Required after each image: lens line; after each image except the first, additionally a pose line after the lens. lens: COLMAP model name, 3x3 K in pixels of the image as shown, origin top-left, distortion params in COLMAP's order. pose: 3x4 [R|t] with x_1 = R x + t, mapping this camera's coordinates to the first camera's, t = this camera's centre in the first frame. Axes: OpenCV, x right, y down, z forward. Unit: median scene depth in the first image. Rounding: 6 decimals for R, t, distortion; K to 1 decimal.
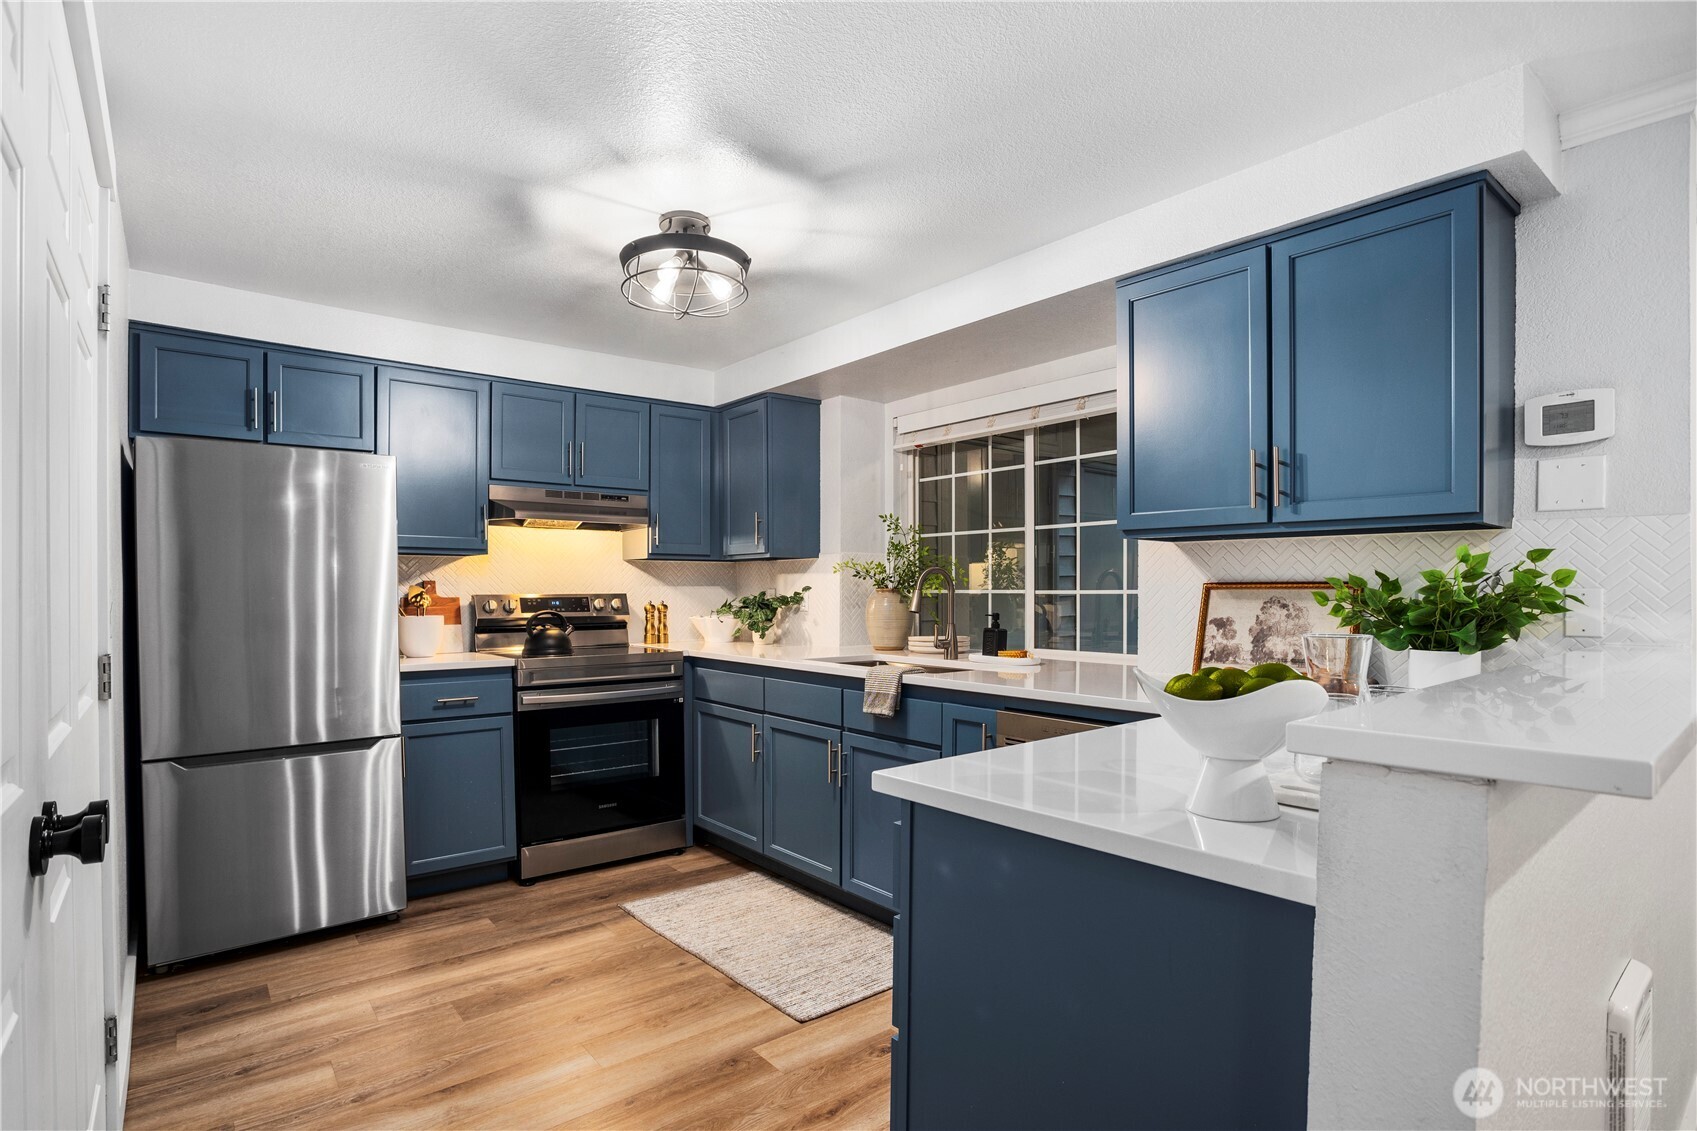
lens RADIAL K [[847.6, 0, 830.5], [0, 847.6, 601.2], [0, 0, 1]] dist [-0.068604, 0.029167]
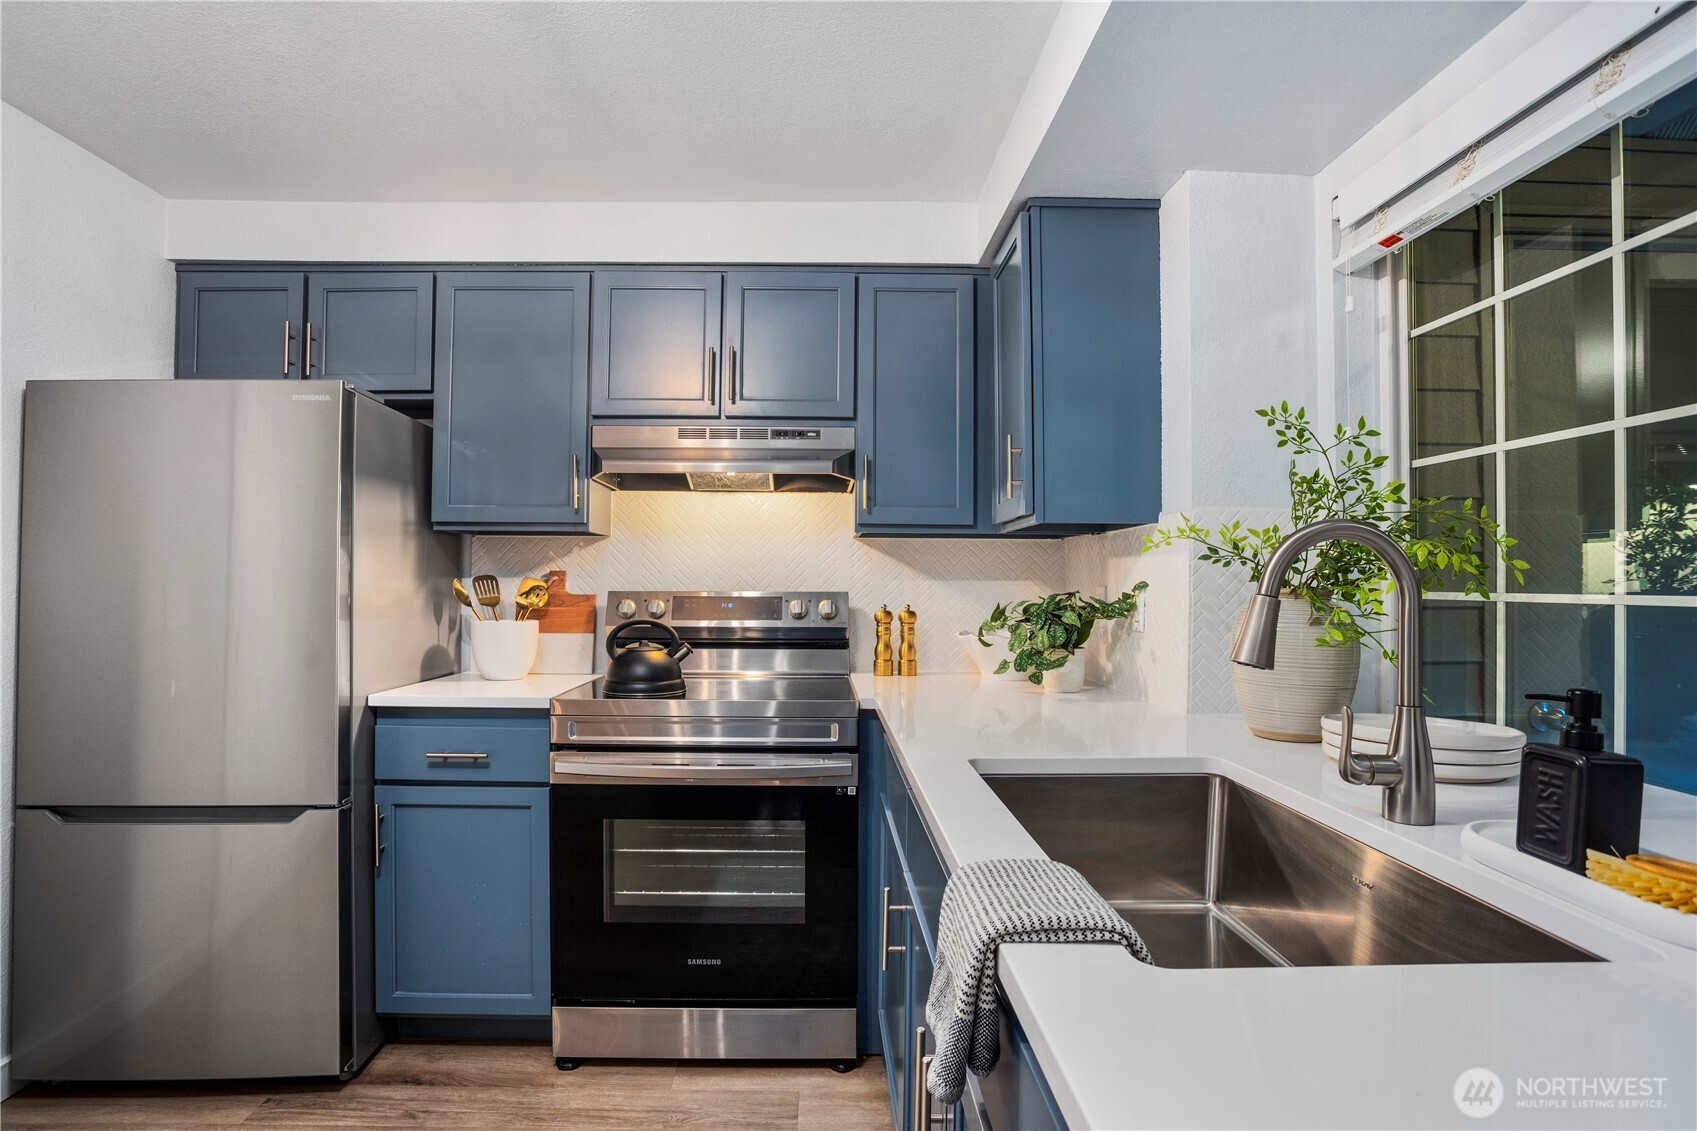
lens RADIAL K [[847.6, 0, 822.9], [0, 847.6, 570.1], [0, 0, 1]] dist [-0.068604, 0.029167]
pose [[0.787431, -0.002589, -0.616398, 0.151192], [-0.015057, 0.999612, -0.023434, -0.012032], [0.616219, 0.027734, 0.787086, 0.594841]]
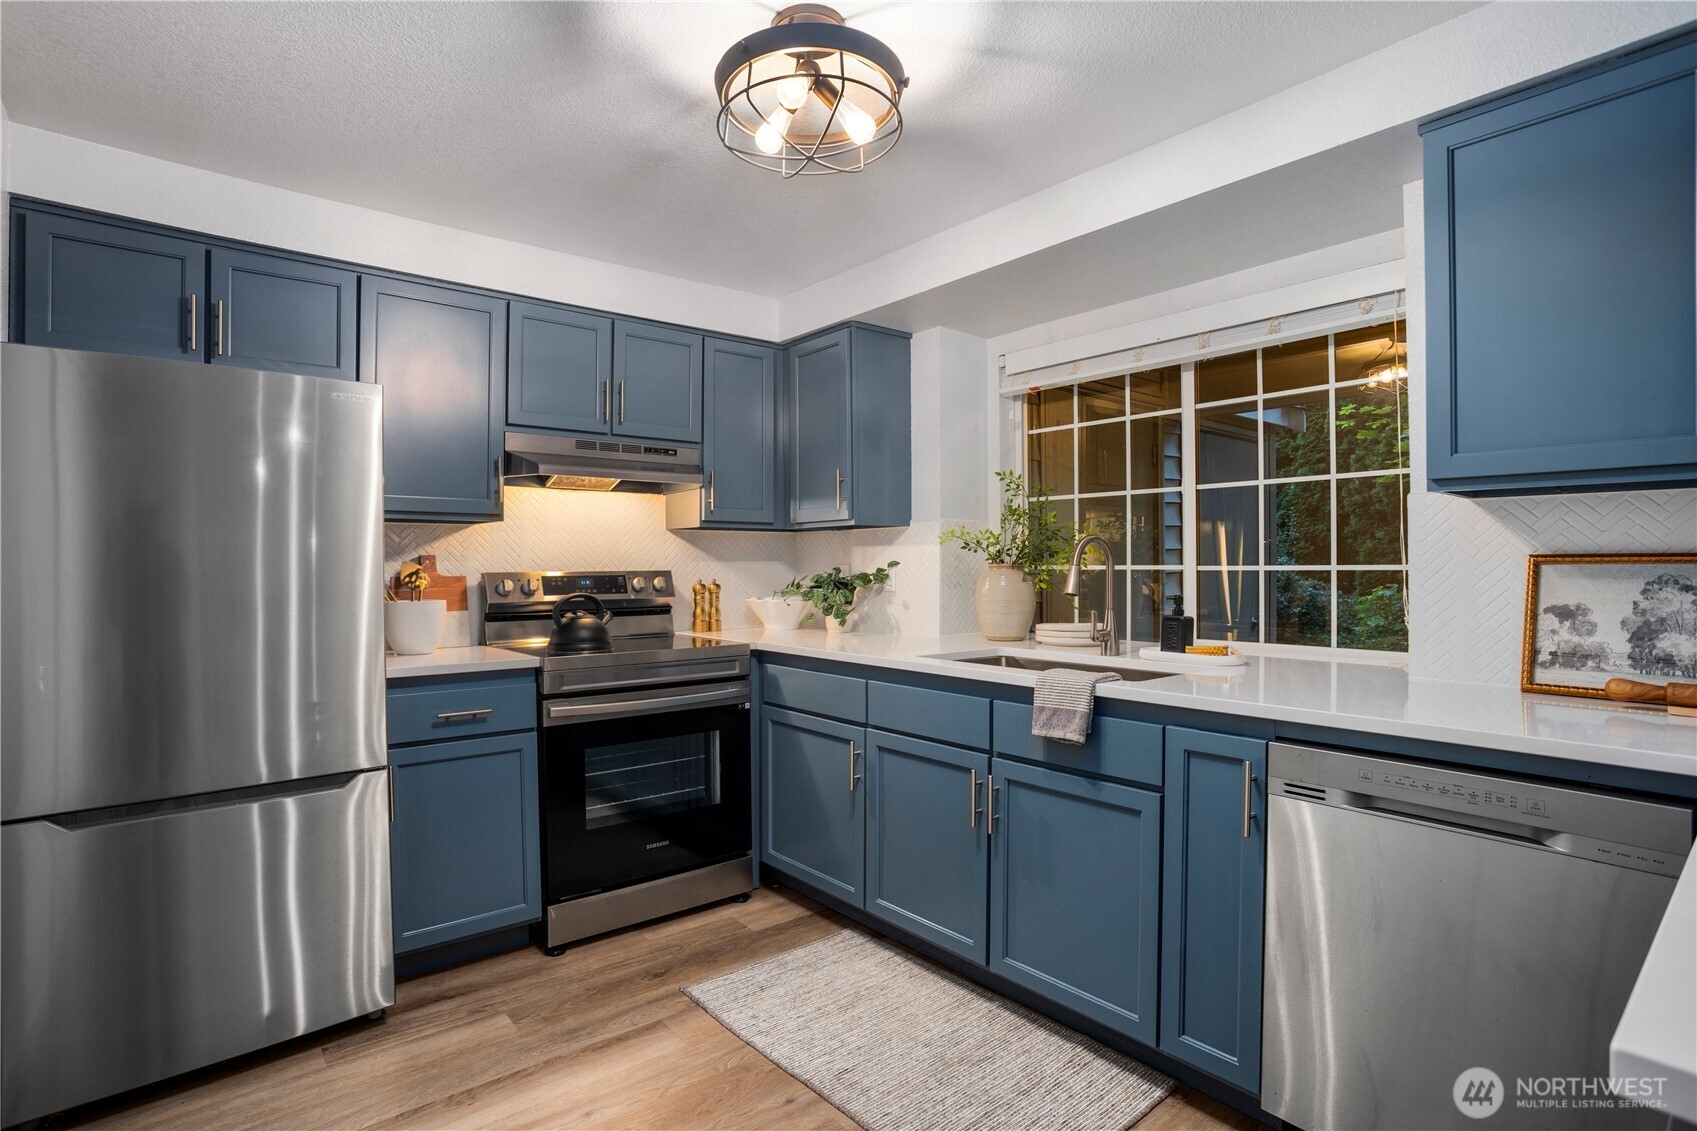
lens RADIAL K [[847.6, 0, 837.8], [0, 847.6, 559.9], [0, 0, 1]] dist [-0.068604, 0.029167]
pose [[0.999957, -0.002526, 0.008935, -0.105347], [0.002693, 0.999821, -0.018741, -0.004437], [-0.008887, 0.018764, 0.999784, 0.220470]]
